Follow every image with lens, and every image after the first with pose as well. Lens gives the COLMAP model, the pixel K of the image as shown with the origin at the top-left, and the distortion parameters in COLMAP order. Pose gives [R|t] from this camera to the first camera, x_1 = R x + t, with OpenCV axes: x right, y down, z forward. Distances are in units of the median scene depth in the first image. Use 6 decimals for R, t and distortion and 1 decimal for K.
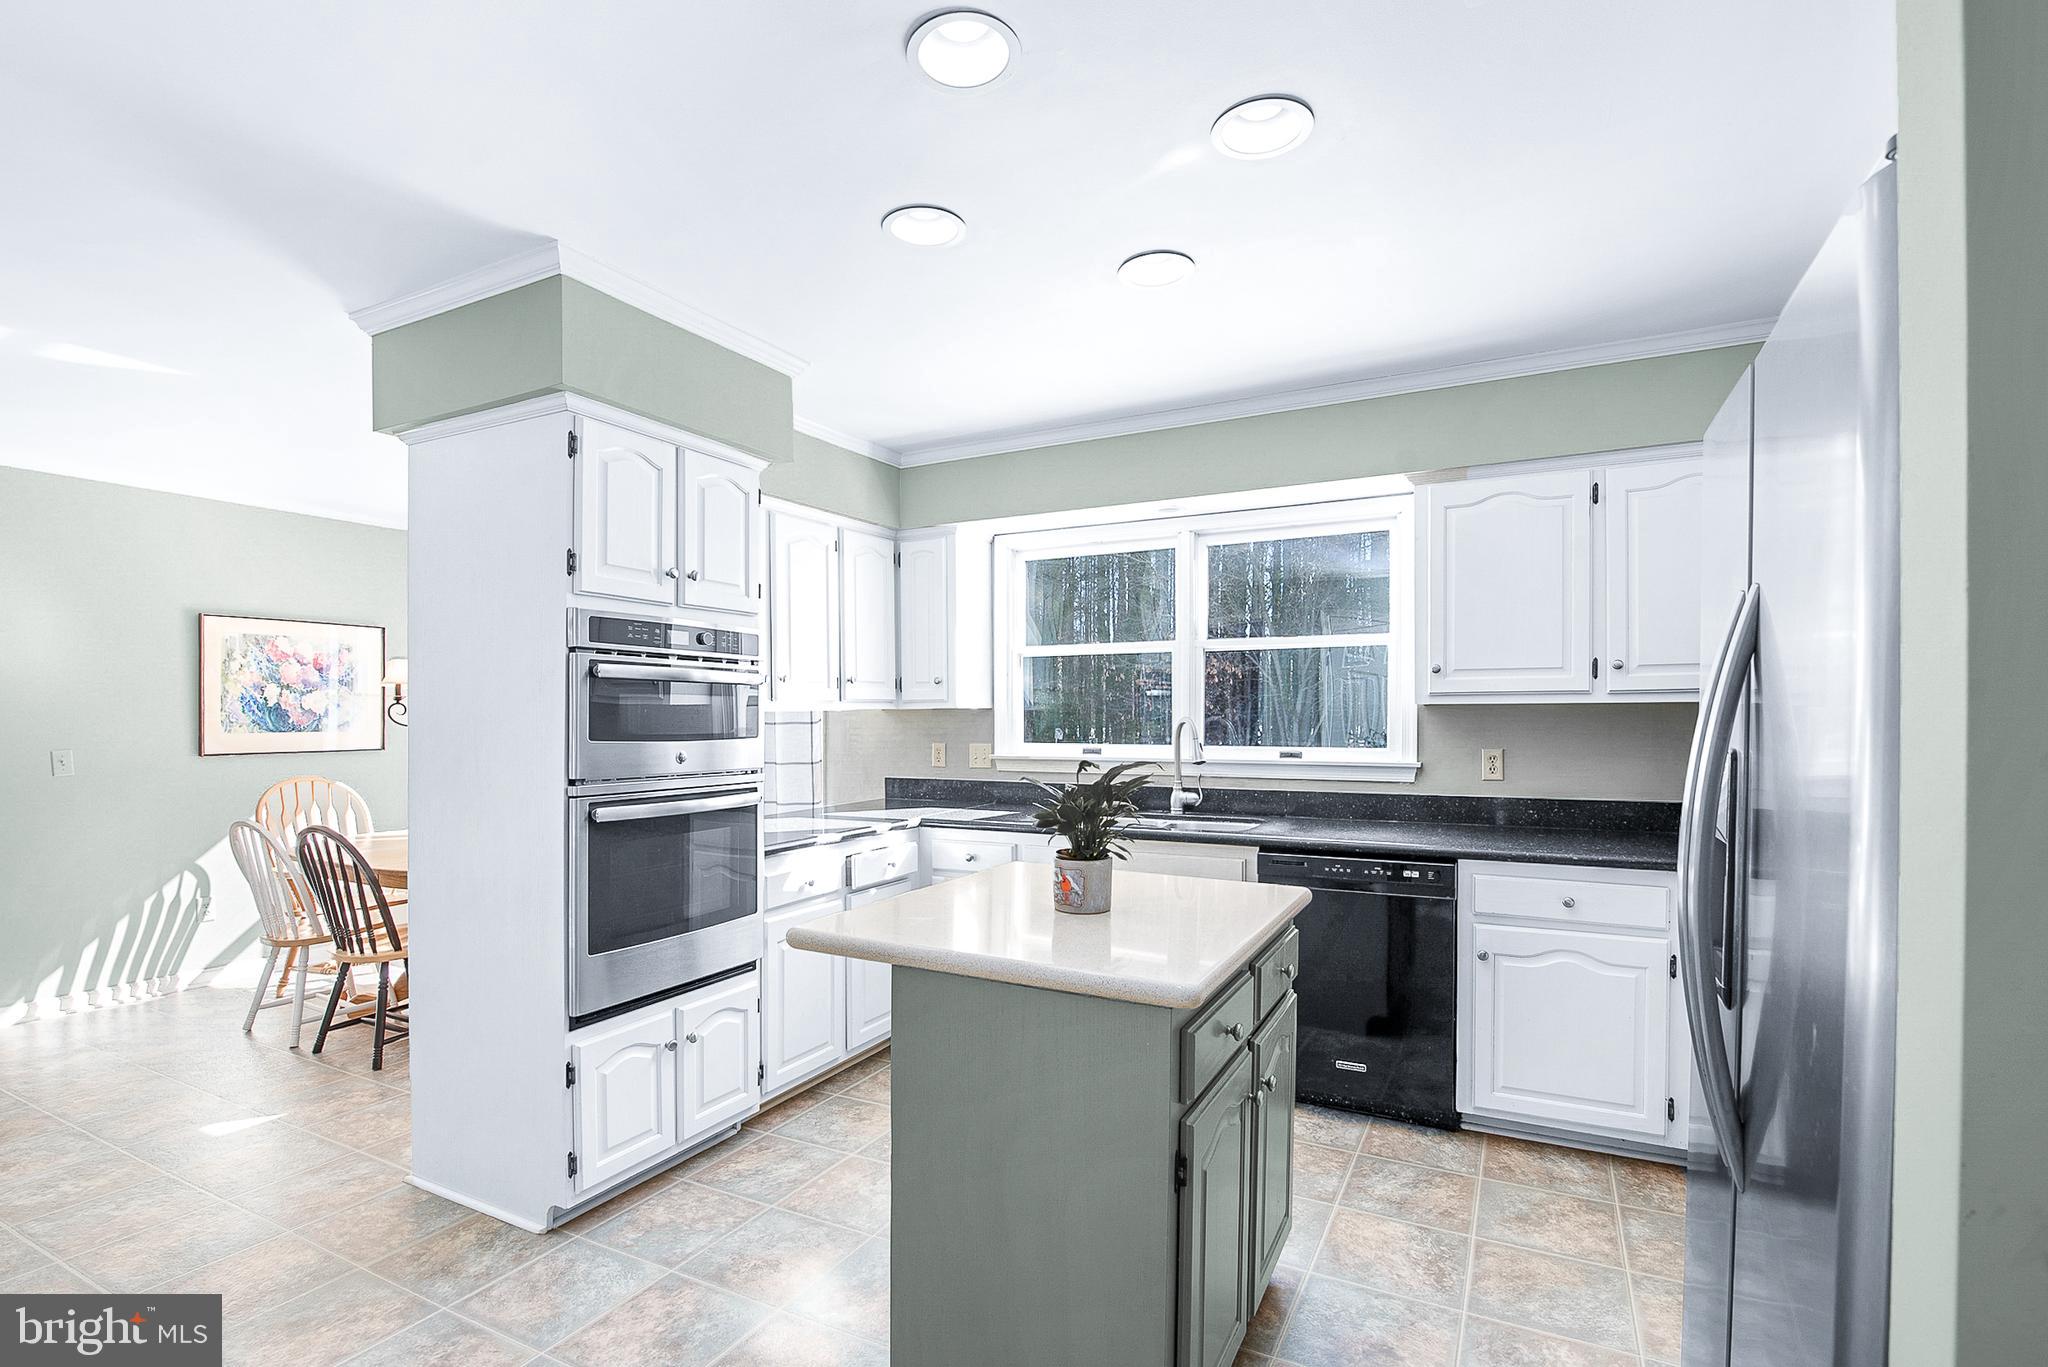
lens RADIAL K [[953.5, 0, 1030.0], [0, 953.5, 713.2], [0, 0, 1]] dist [-0.023176, 0.002522]
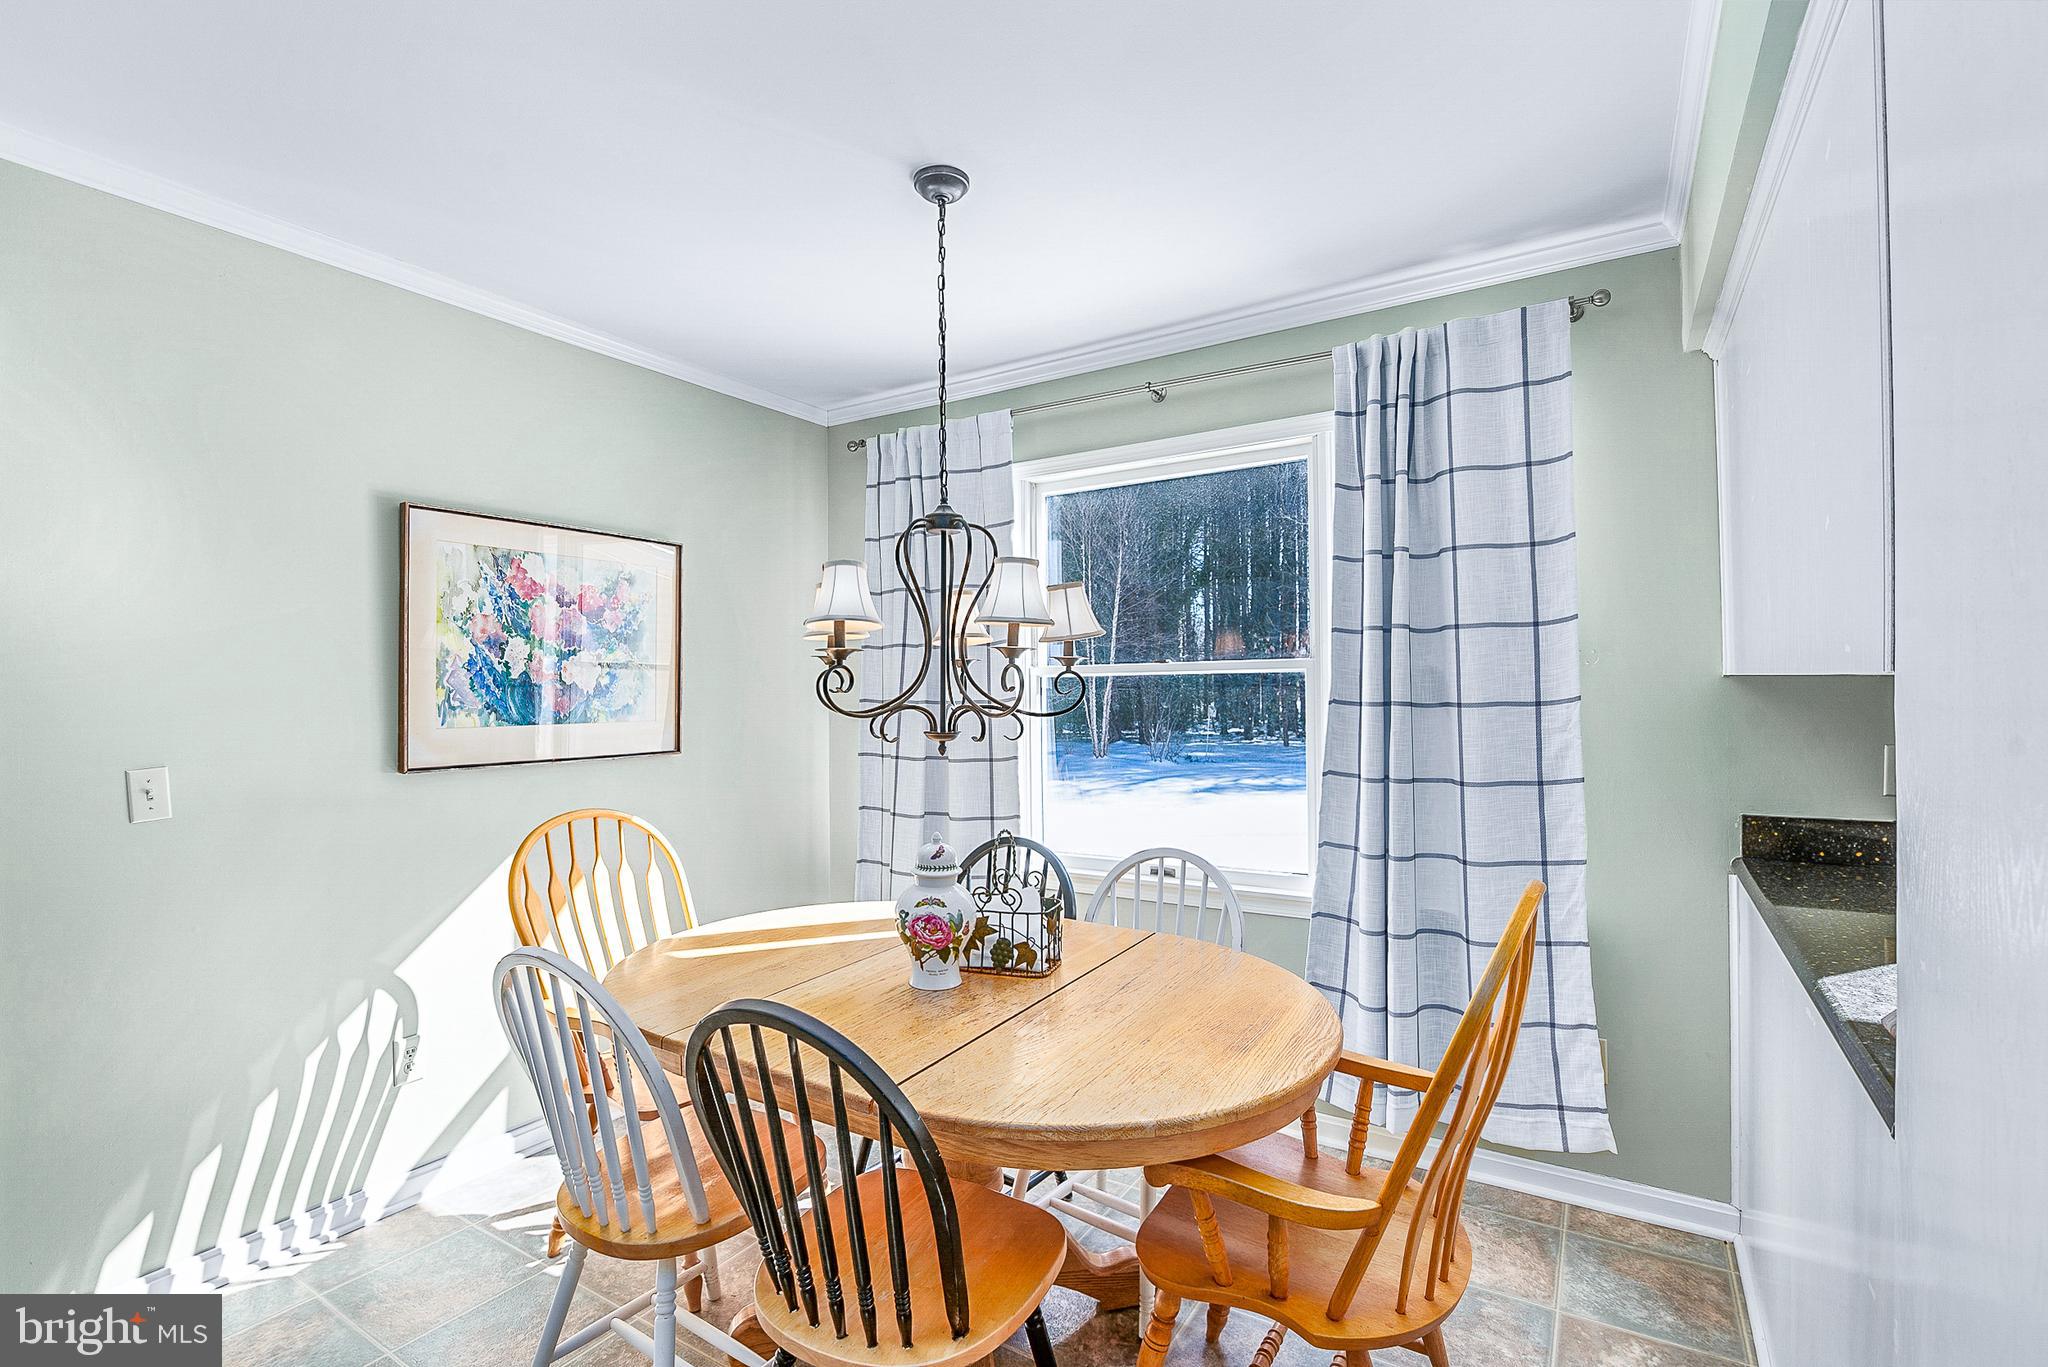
lens RADIAL K [[953.5, 0, 1033.5], [0, 953.5, 682.1], [0, 0, 1]] dist [-0.023176, 0.002522]
pose [[0.996050, -0.007240, -0.088495, -0.482348], [0.006545, 0.999945, -0.008142, 0.001591], [0.088549, 0.007531, 0.996043, 0.500120]]
